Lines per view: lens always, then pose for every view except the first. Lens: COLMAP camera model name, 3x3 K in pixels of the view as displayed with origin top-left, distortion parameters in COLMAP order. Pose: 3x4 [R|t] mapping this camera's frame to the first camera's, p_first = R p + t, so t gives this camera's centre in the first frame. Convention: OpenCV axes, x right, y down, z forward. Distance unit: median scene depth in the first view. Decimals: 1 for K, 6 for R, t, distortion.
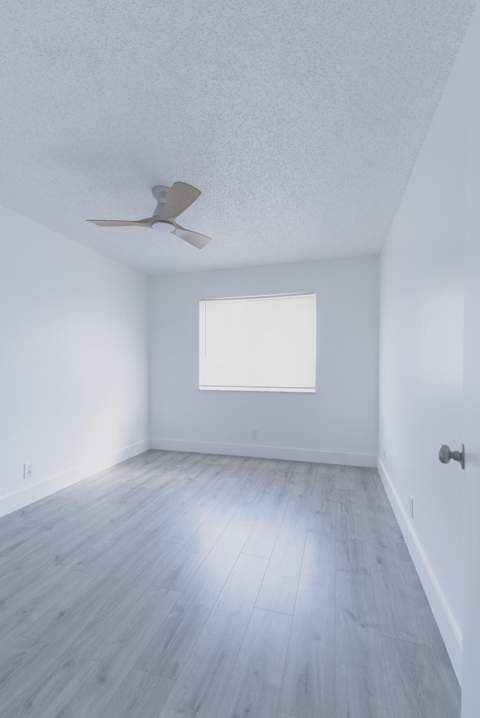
lens RADIAL K [[320.4, 0, 240.0], [0, 320.4, 359.0], [0, 0, 1]] dist [0.046471, -0.016810]
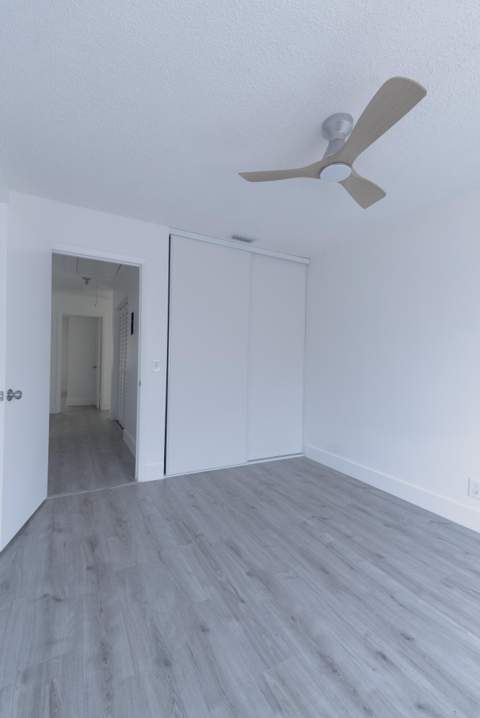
lens RADIAL K [[313.5, 0, 240.0], [0, 313.5, 359.0], [0, 0, 1]] dist [0.028397, -0.000371]
pose [[-0.702037, -0.016883, -0.711940, 0.470105], [-0.011964, 0.999857, -0.011913, 0.032655], [0.712040, 0.000154, -0.702139, 1.497711]]
